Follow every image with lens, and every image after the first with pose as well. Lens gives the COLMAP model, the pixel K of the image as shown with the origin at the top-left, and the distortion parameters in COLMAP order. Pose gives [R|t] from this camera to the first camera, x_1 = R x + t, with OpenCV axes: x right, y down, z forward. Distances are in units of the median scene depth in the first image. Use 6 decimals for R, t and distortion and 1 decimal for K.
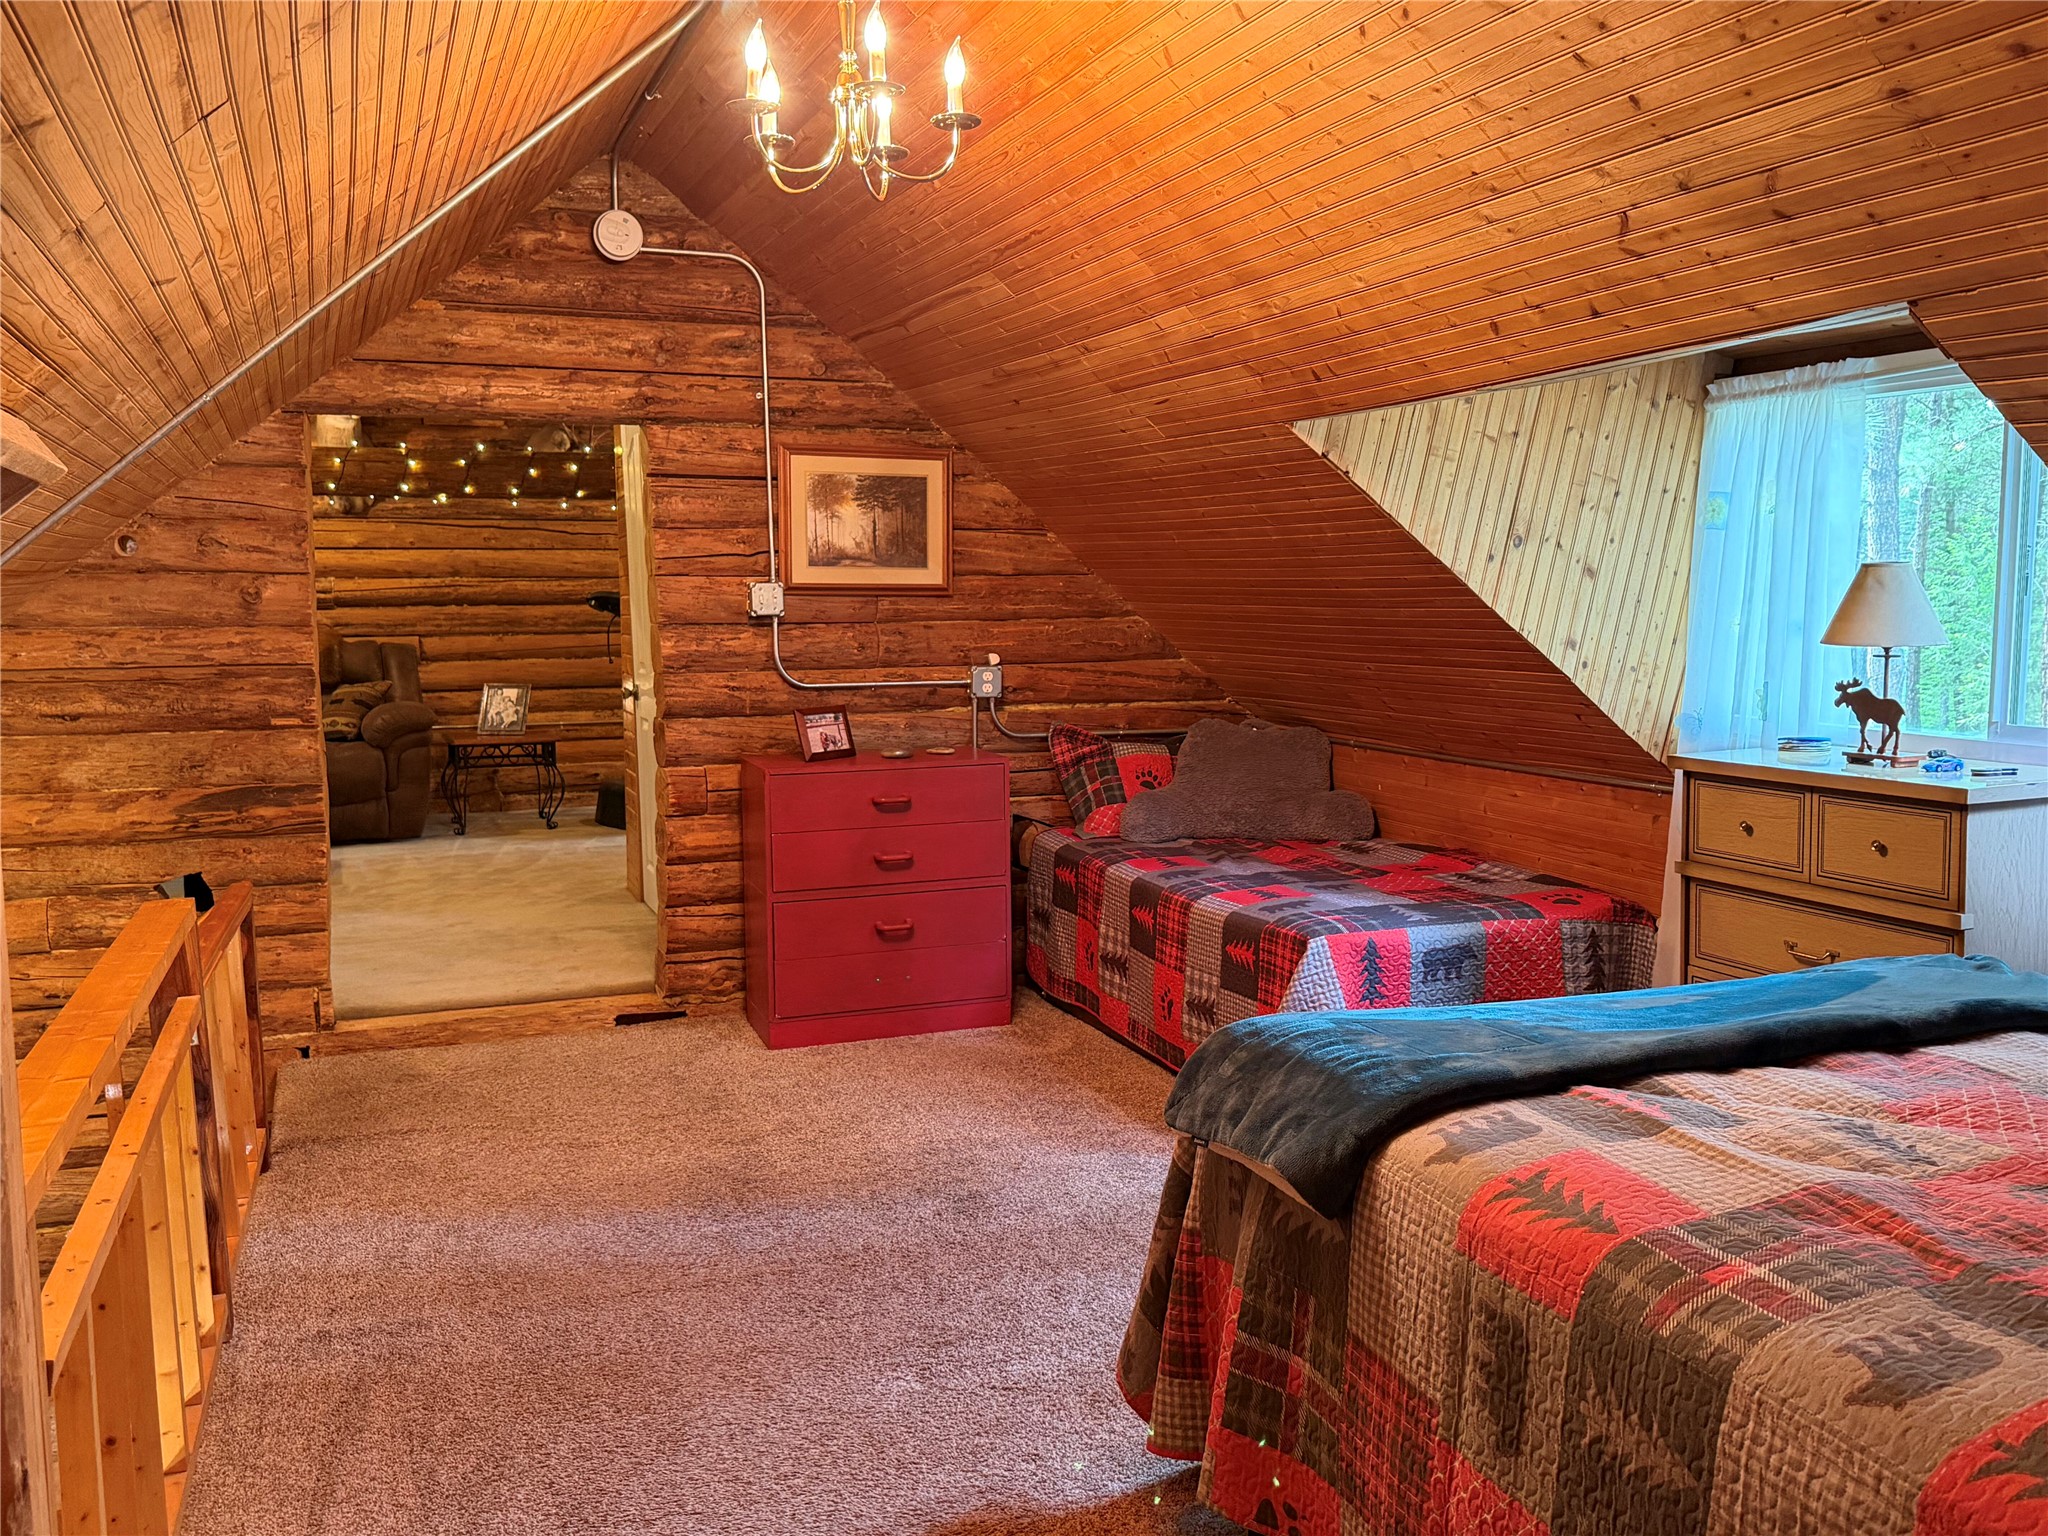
lens RADIAL K [[1724.4, 0, 1024.7], [0, 1724.4, 780.5], [0, 0, 1]] dist [0.040303, -0.002443]
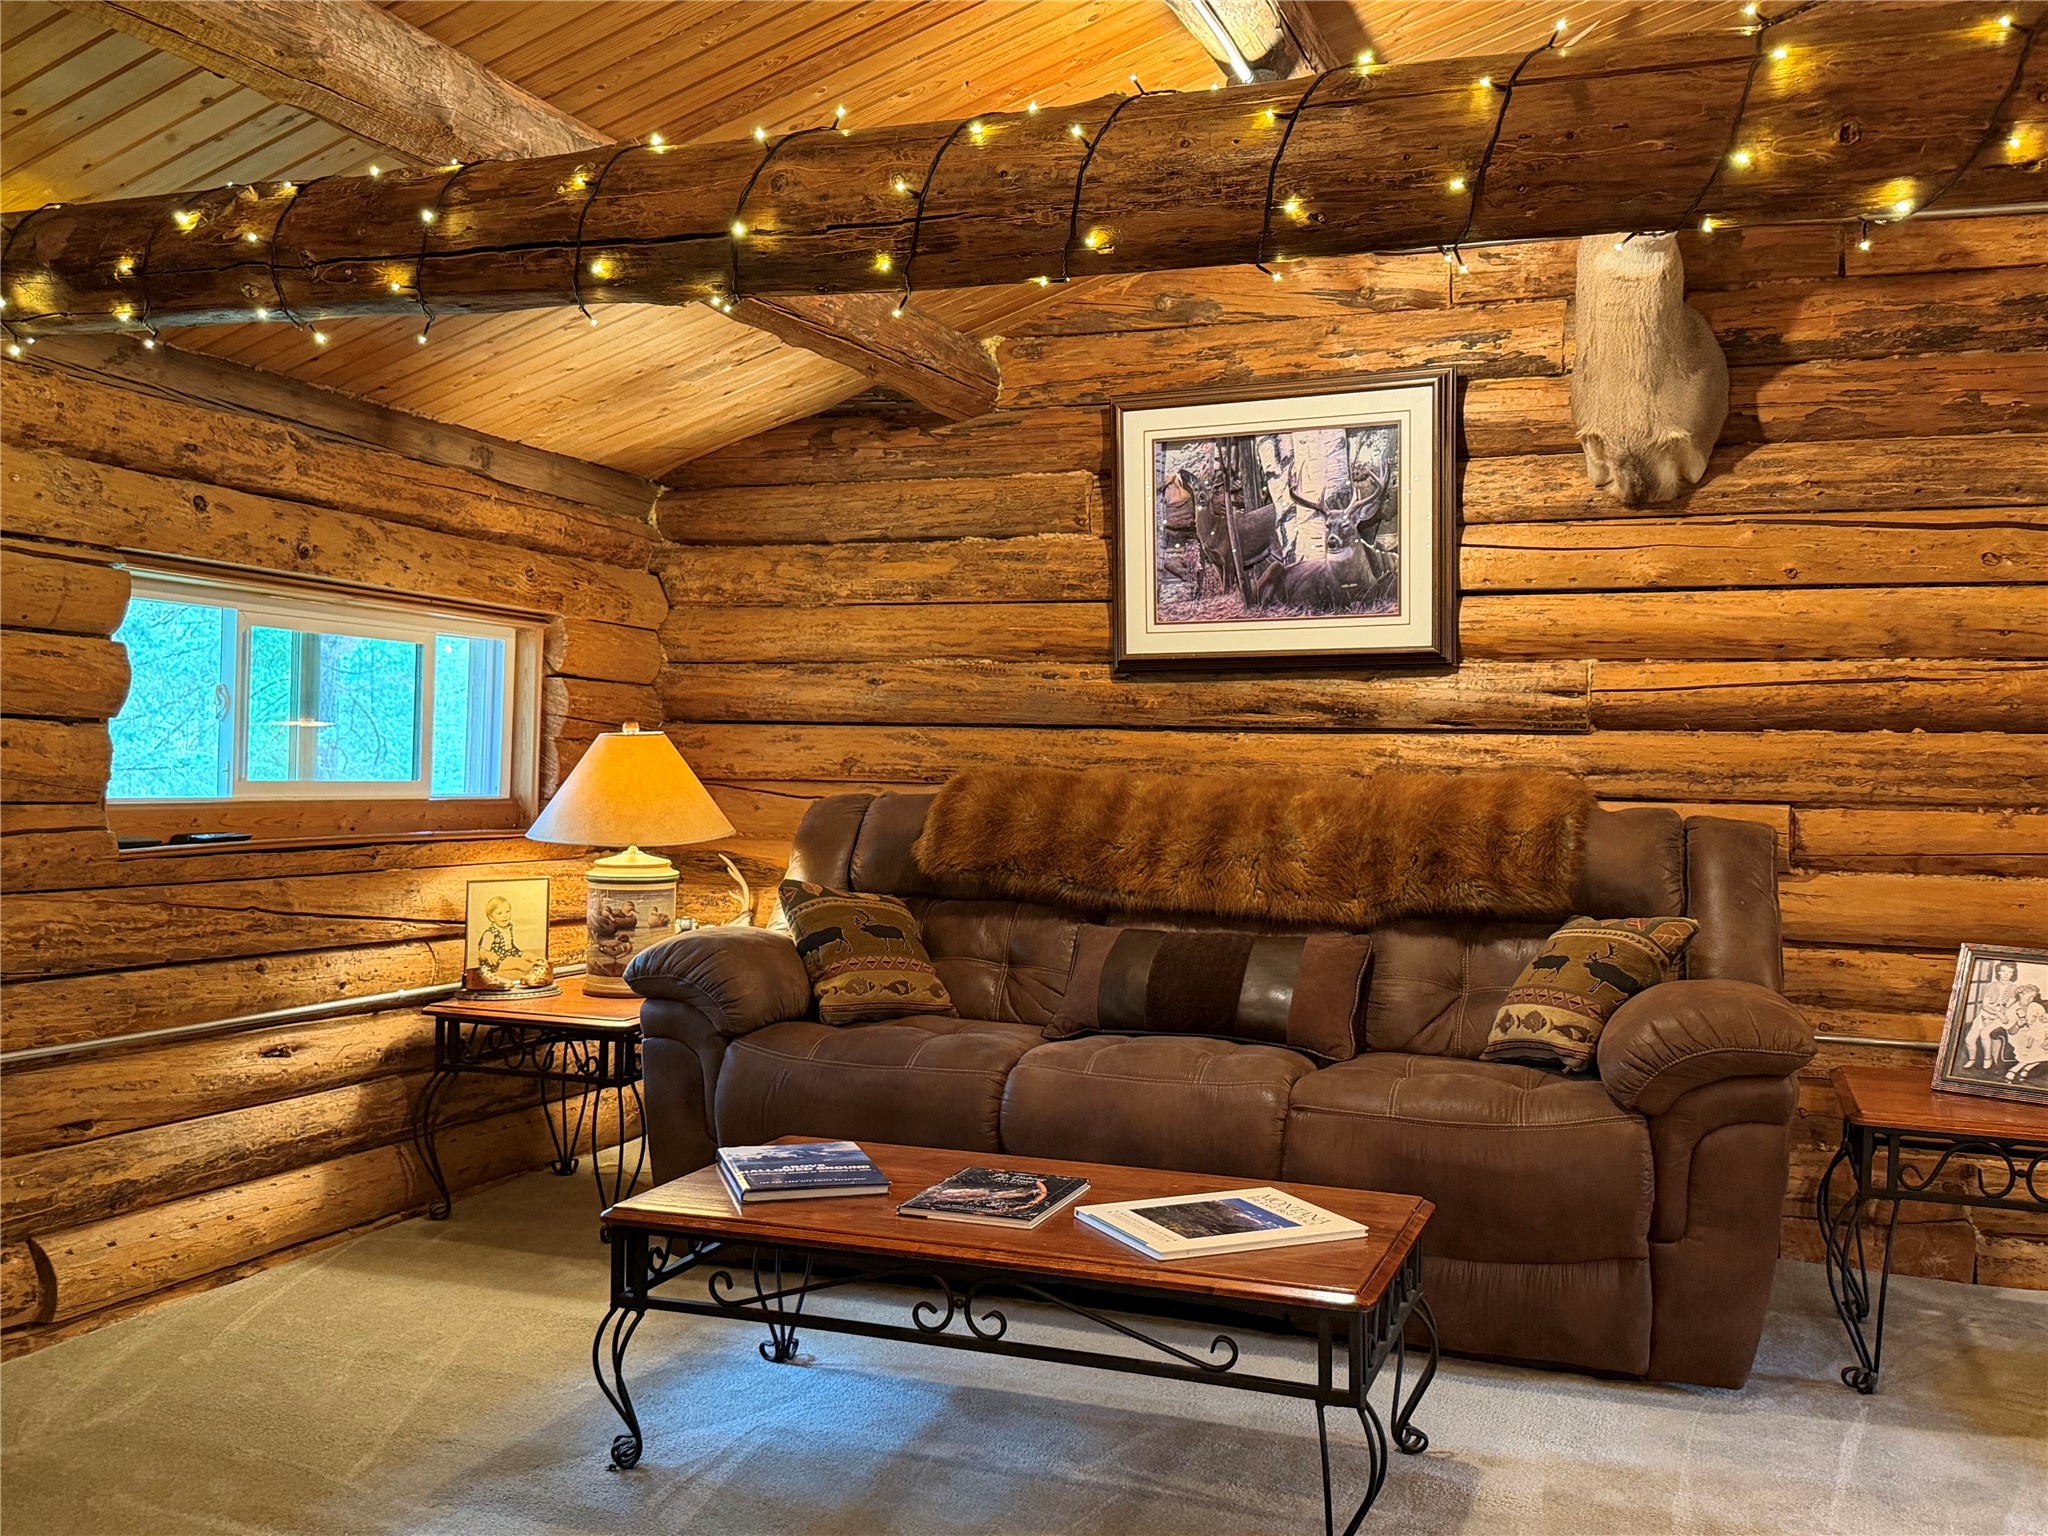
lens RADIAL K [[1846.3, 0, 1021.4], [0, 1846.3, 781.4], [0, 0, 1]] dist [0.006239, -0.016123]
pose [[0.734214, 0.032758, -0.678127, -0.194056], [-0.103913, 0.992489, -0.064564, -0.043456], [0.670918, 0.117870, 0.732103, 0.577543]]
